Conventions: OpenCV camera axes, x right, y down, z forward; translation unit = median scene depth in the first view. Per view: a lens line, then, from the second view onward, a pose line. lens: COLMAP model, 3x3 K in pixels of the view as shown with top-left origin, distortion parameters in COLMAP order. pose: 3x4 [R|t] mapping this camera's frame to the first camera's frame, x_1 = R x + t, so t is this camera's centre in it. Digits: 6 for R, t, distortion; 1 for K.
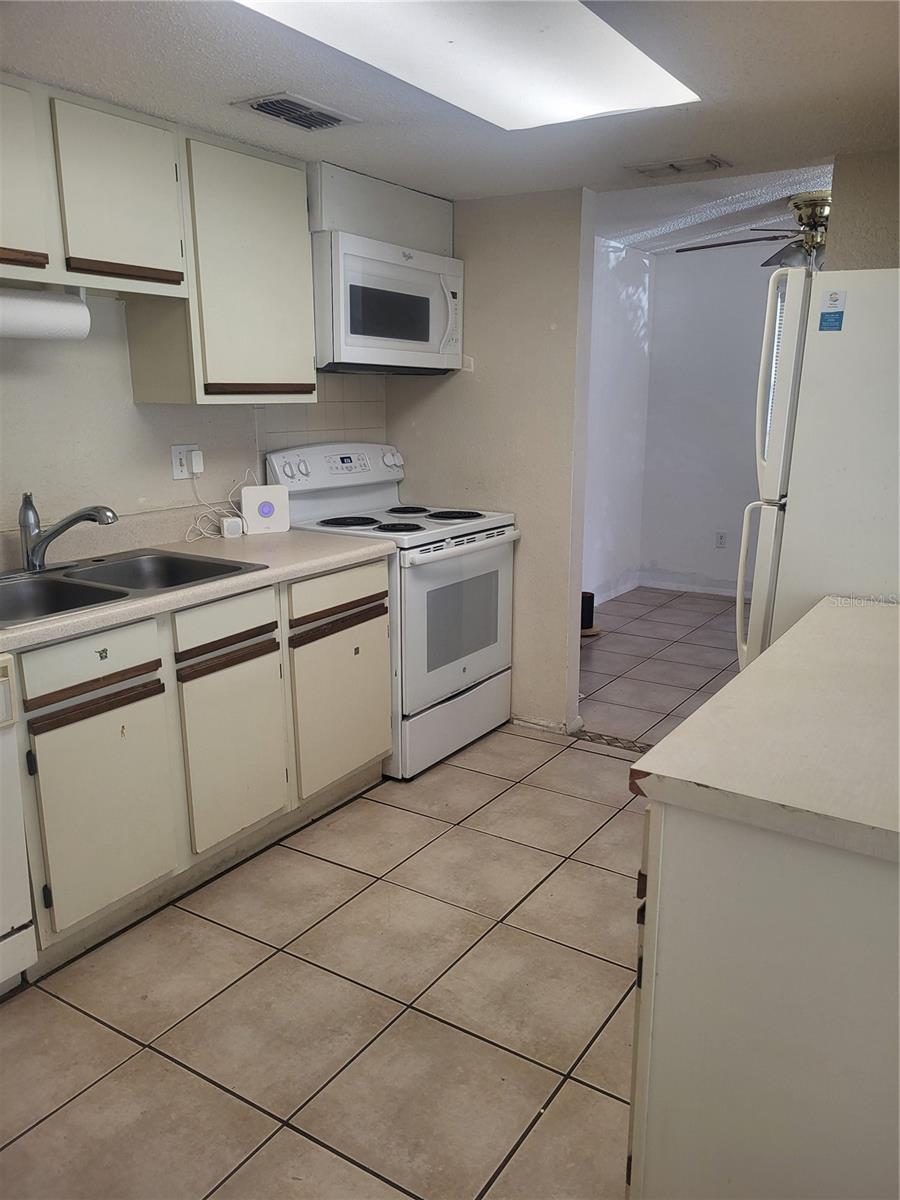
lens RADIAL K [[913.3, 0, 464.0], [0, 913.3, 595.6], [0, 0, 1]] dist [0.038576, -0.036185]
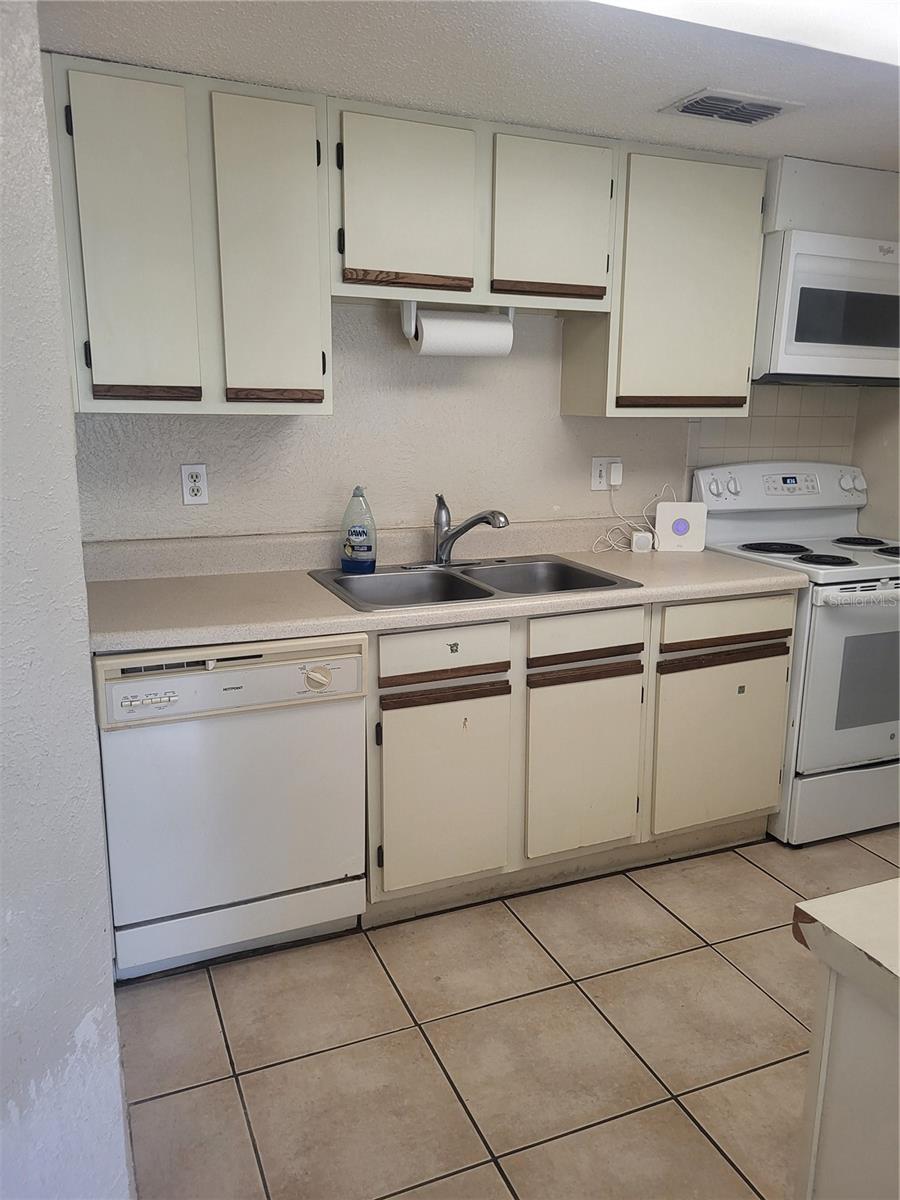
lens RADIAL K [[910.1, 0, 463.2], [0, 910.1, 586.2], [0, 0, 1]] dist [0.047118, -0.041333]
pose [[0.826469, 0.120259, -0.549988, 0.166018], [-0.132965, 0.990977, 0.016878, -0.023298], [0.547055, 0.059180, 0.835002, 0.100240]]
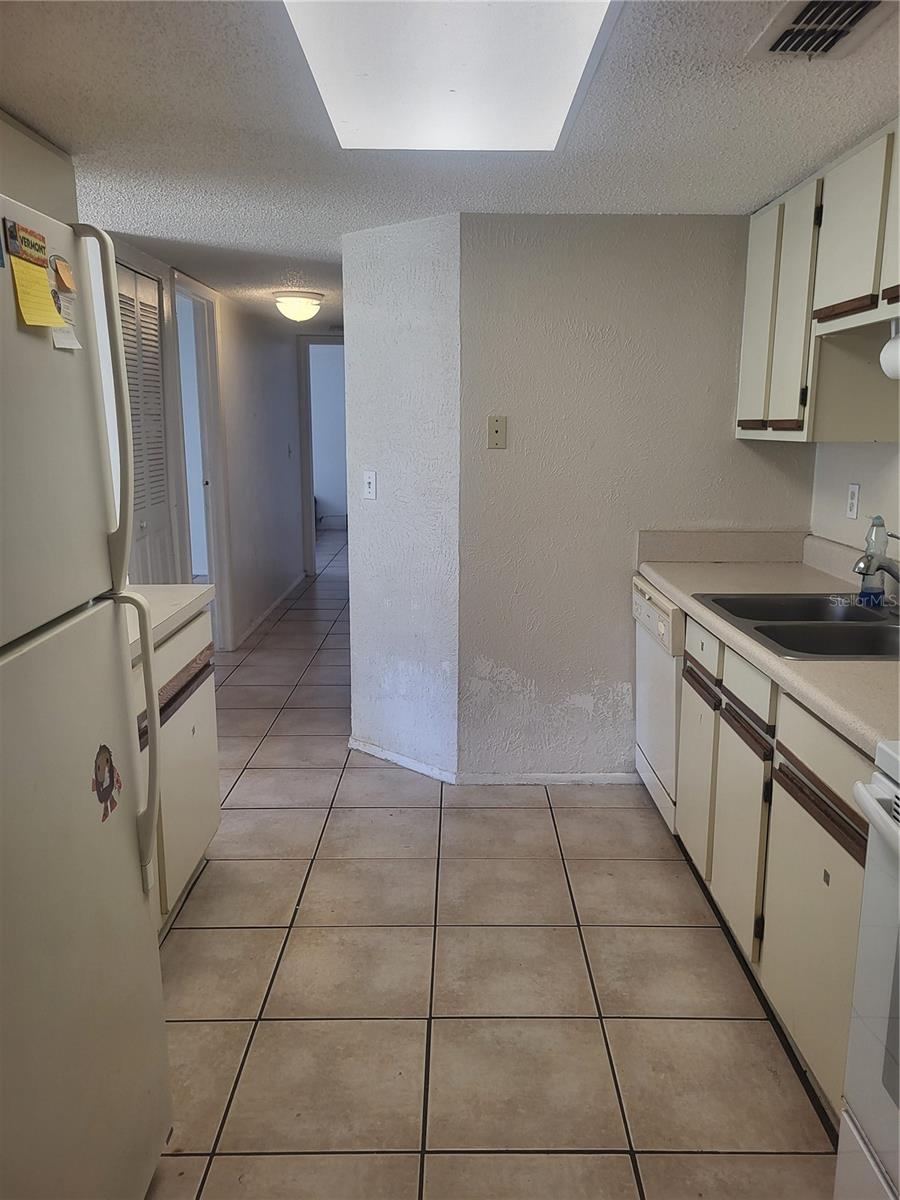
lens RADIAL K [[920.8, 0, 470.6], [0, 920.8, 607.3], [0, 0, 1]] dist [0.039927, -0.032956]
pose [[-0.834436, 0.095063, -0.542845, 0.432595], [-0.137832, 0.917708, 0.372578, -0.329488], [0.533591, 0.385713, -0.752666, 1.472034]]
